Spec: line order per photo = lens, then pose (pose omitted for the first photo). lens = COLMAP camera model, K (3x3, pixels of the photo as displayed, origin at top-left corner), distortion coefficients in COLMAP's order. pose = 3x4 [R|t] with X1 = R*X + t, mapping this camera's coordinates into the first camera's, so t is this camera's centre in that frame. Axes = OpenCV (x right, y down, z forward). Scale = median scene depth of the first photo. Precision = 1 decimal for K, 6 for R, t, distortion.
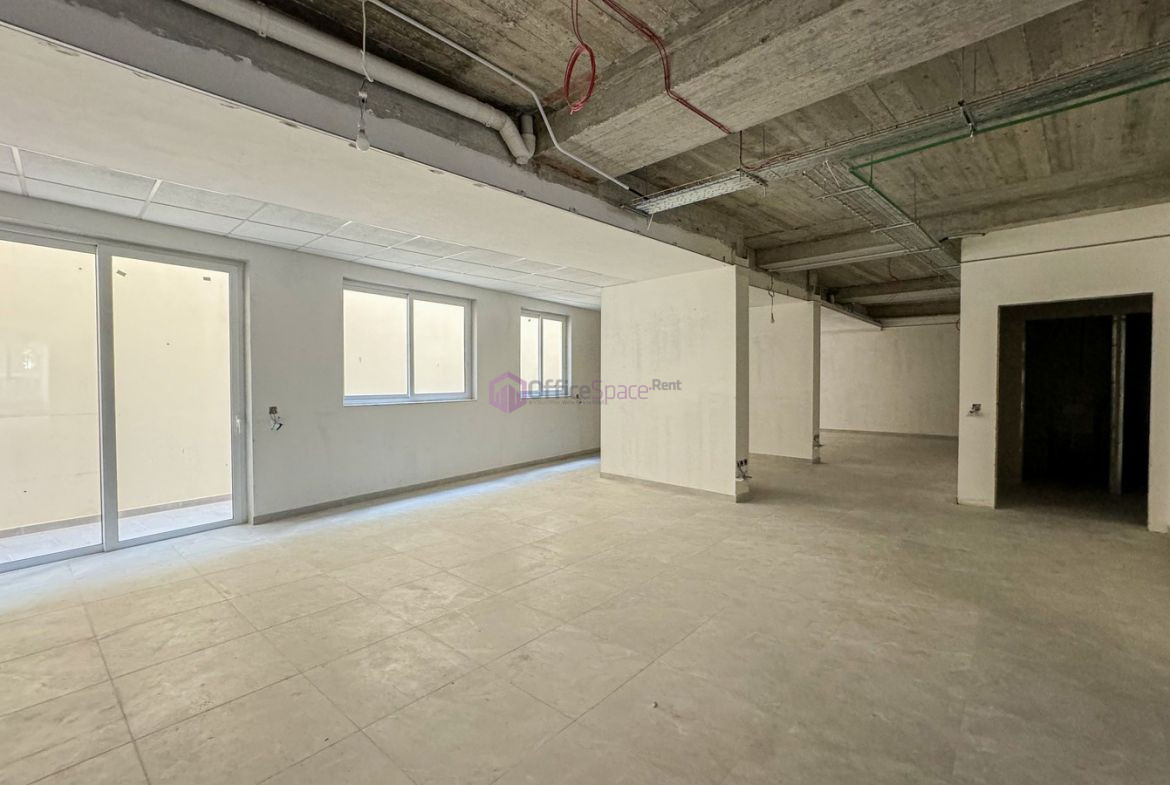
lens RADIAL K [[509.9, 0, 578.1], [0, 509.9, 389.5], [0, 0, 1]] dist [-0.032226, 0.017595]
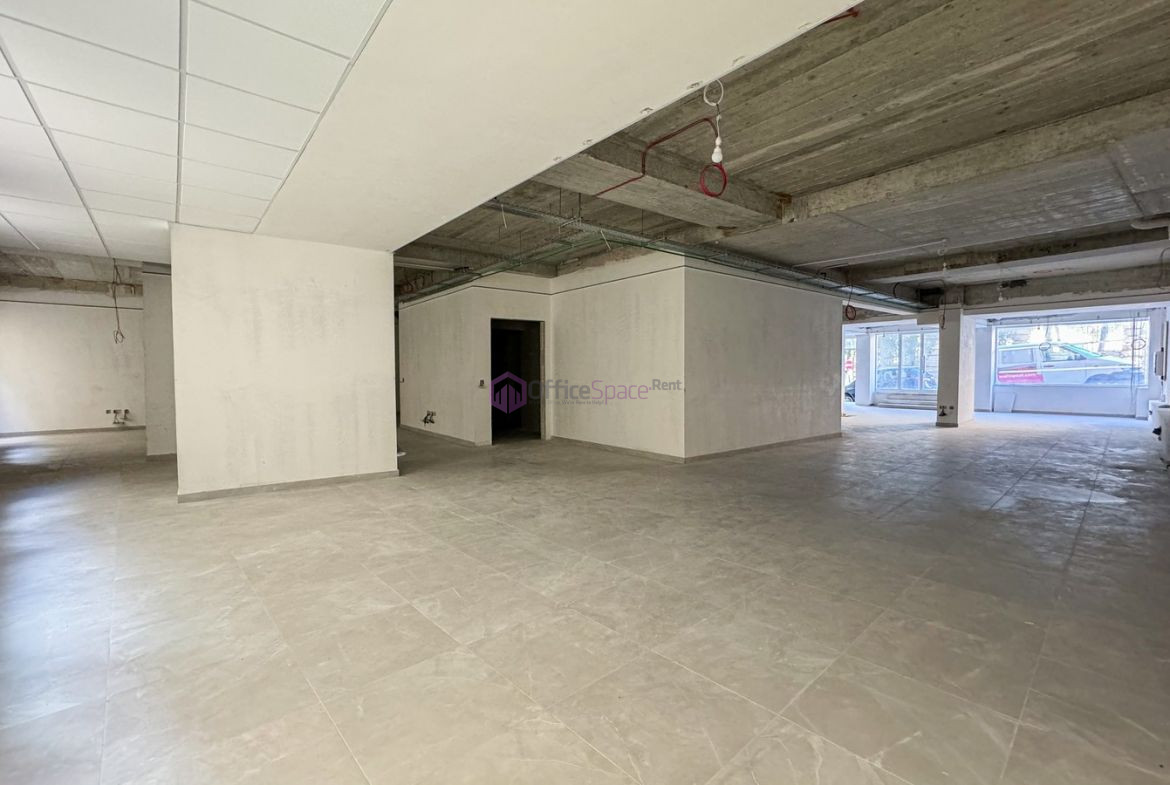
lens RADIAL K [[509.9, 0, 578.1], [0, 509.9, 389.5], [0, 0, 1]] dist [-0.032226, 0.017595]
pose [[0.125121, -0.035305, 0.991513, -0.789372], [0.021699, 0.999225, 0.032841, 0.015565], [-0.991904, 0.017406, 0.125790, 0.549681]]
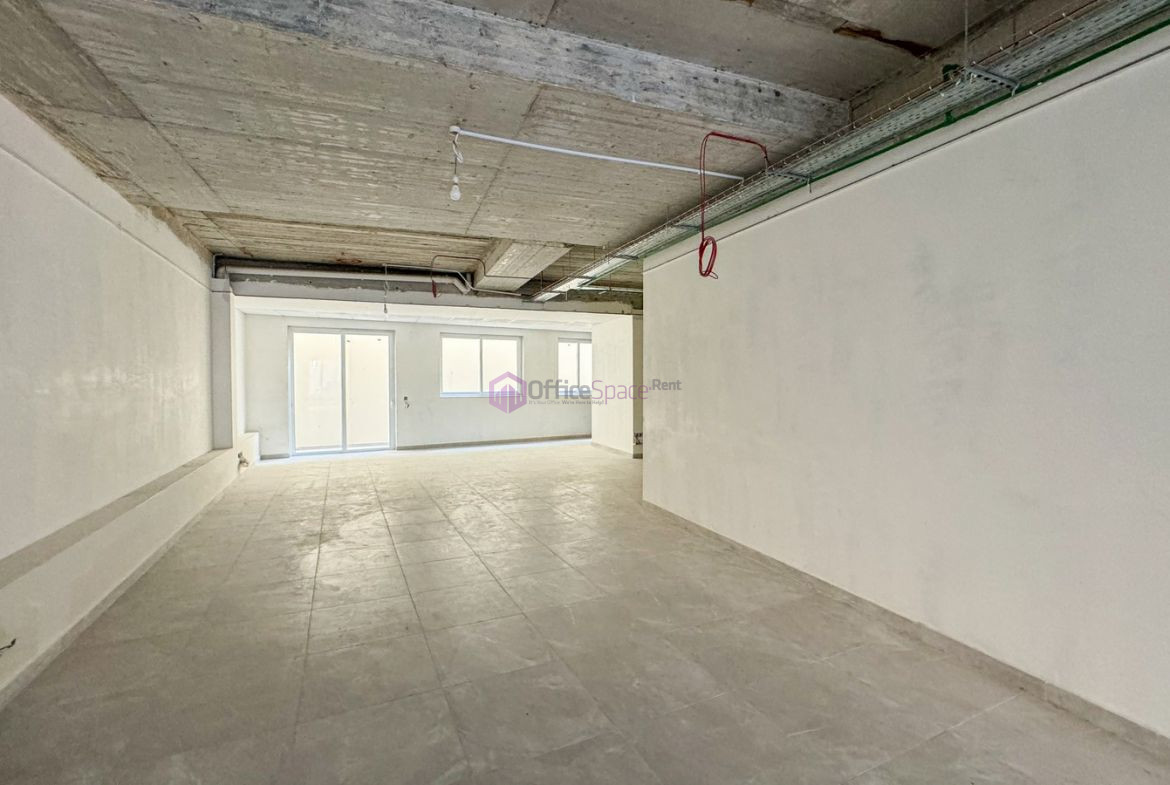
lens RADIAL K [[509.9, 0, 578.1], [0, 509.9, 389.5], [0, 0, 1]] dist [-0.032226, 0.017595]
pose [[0.916465, 0.005259, -0.400080, 0.917663], [-0.006708, 0.999975, -0.002224, 0.003953], [0.400058, 0.004722, 0.916478, -0.676817]]
